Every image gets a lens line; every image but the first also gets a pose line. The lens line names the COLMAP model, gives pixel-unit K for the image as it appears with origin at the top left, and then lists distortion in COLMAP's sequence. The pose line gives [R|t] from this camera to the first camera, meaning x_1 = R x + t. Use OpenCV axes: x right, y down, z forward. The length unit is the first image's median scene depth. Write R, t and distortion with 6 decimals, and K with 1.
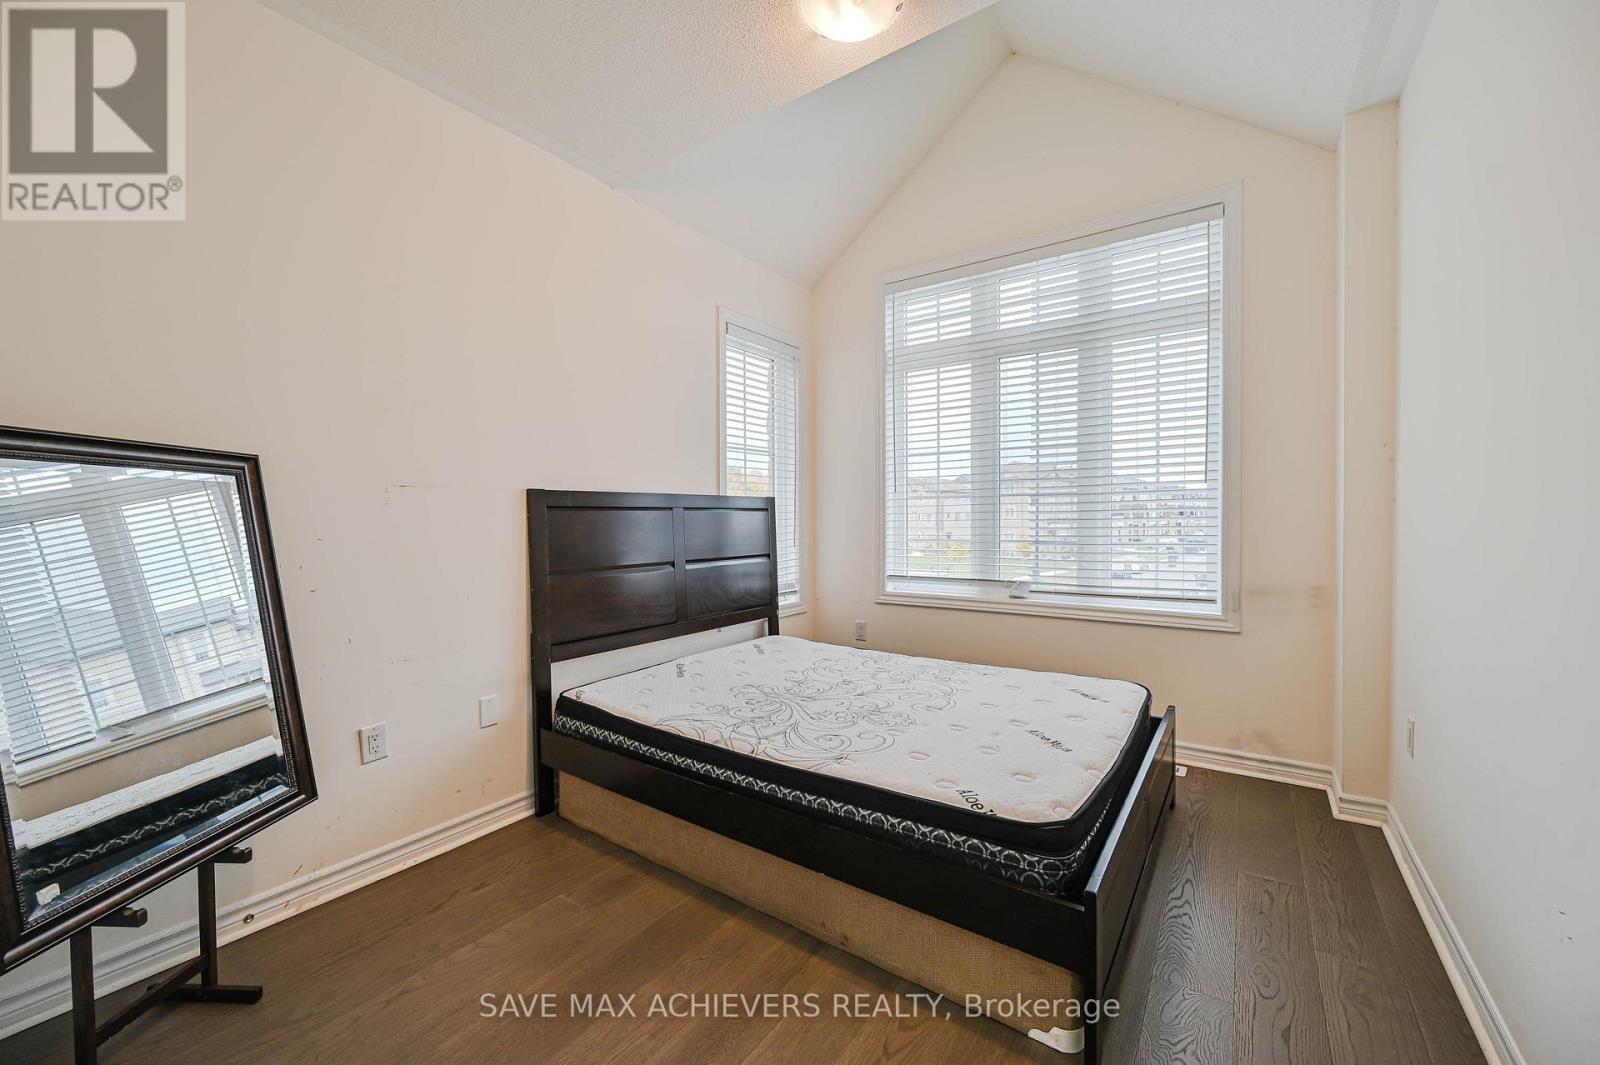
lens RADIAL K [[696.2, 0, 856.6], [0, 696.2, 533.6], [0, 0, 1]] dist [-0.001615, 0.000133]
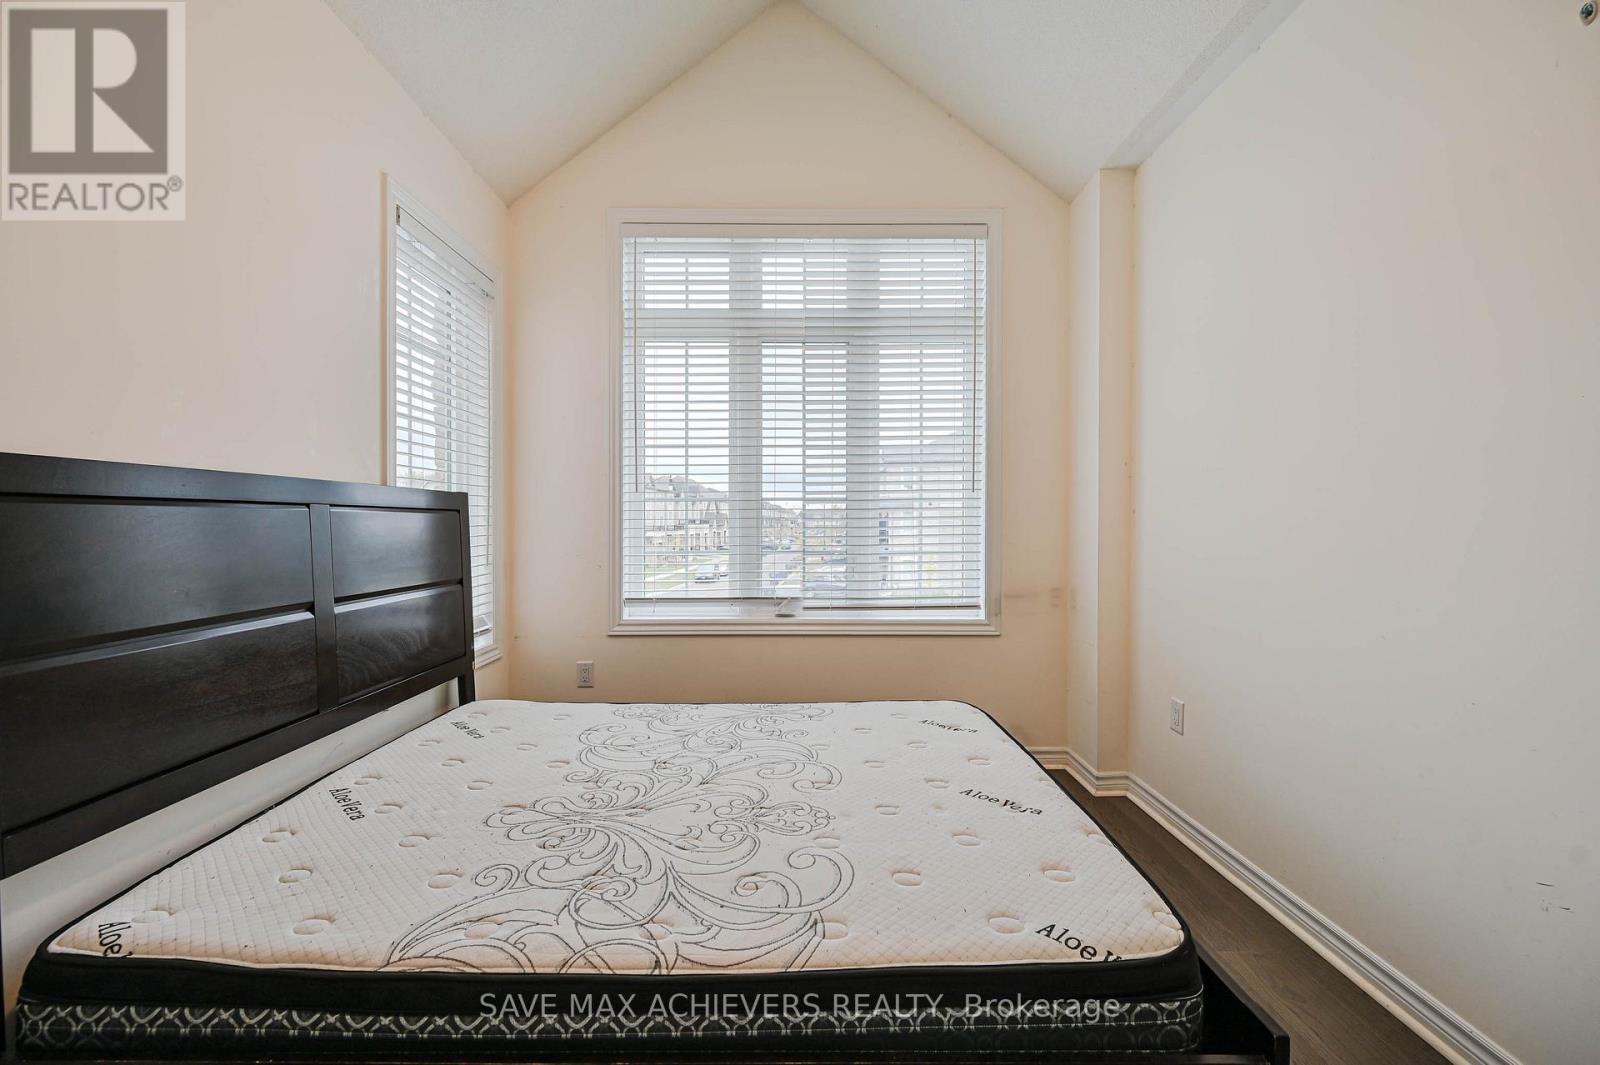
lens RADIAL K [[627.0, 0, 796.7], [0, 627.0, 531.5], [0, 0, 1]] dist [-0.001537, 0.000281]
pose [[0.819632, -0.001433, 0.572888, -0.251285], [0.008695, 0.999913, -0.009940, -0.007903], [-0.572824, 0.013128, 0.819573, 0.406368]]
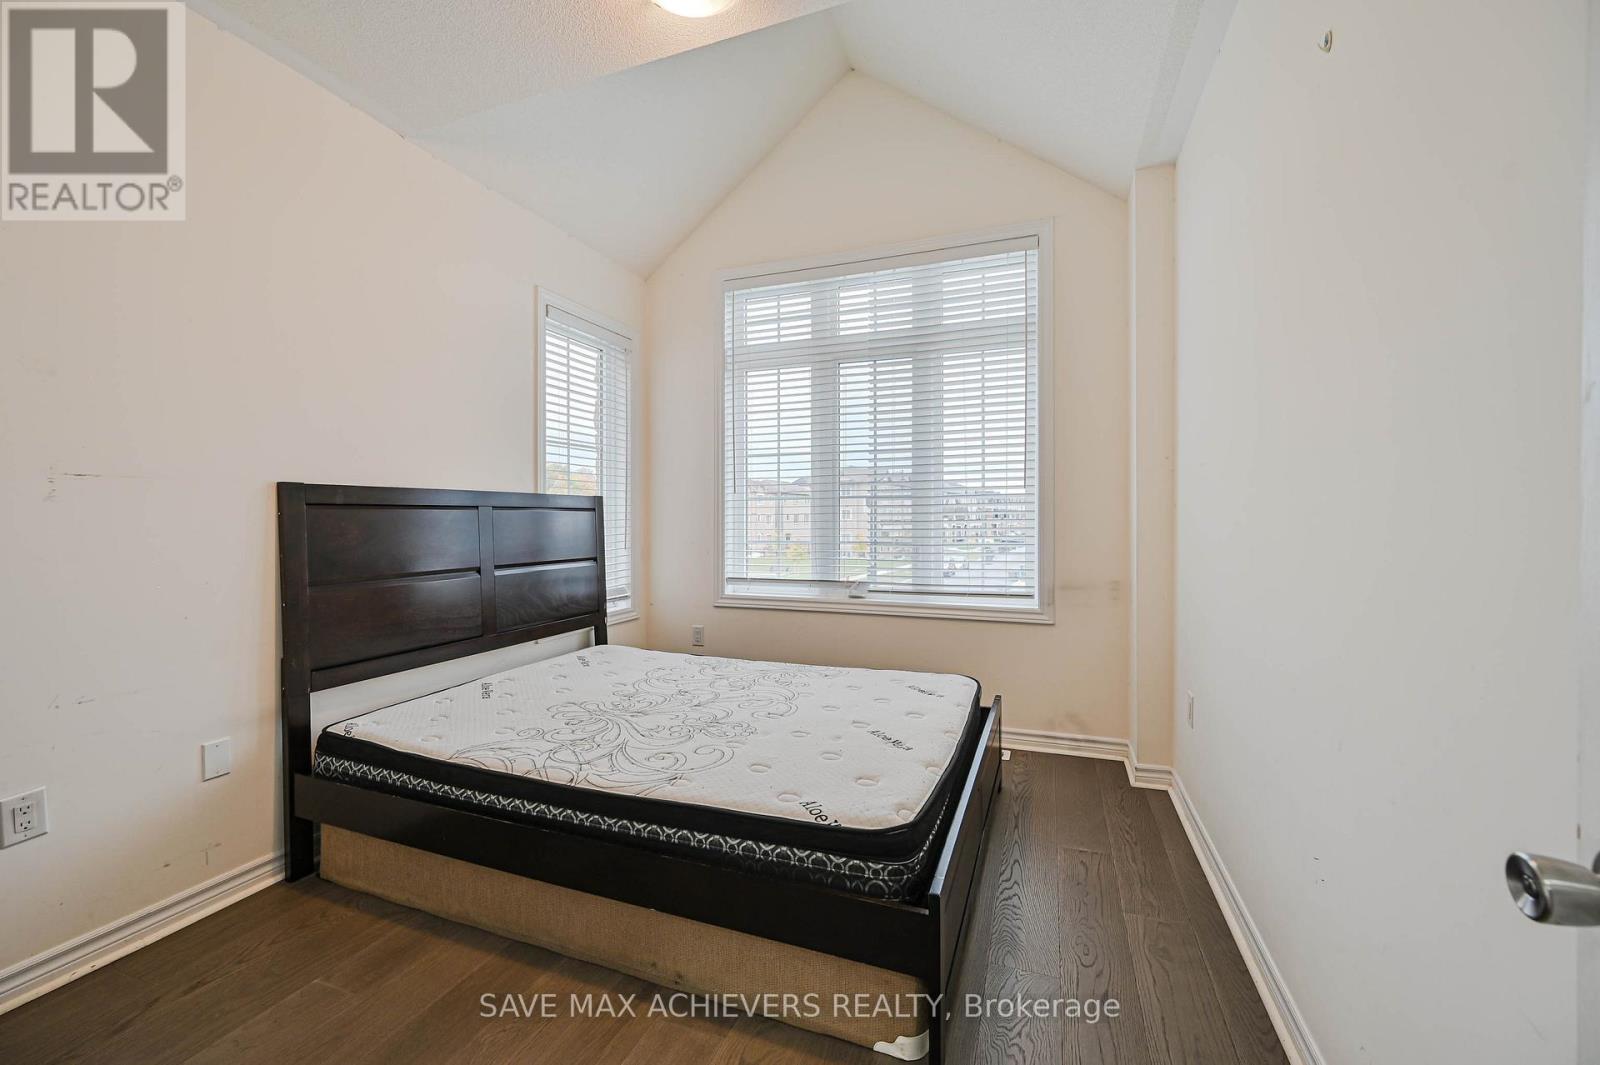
lens RADIAL K [[670.3, 0, 877.6], [0, 670.3, 524.4], [0, 0, 1]] dist [-0.000666, 0.000181]
pose [[0.964879, 0.001534, 0.262692, 0.002263], [0.002363, 0.999892, -0.014519, -0.001131], [-0.262685, 0.014630, 0.964771, 0.047055]]
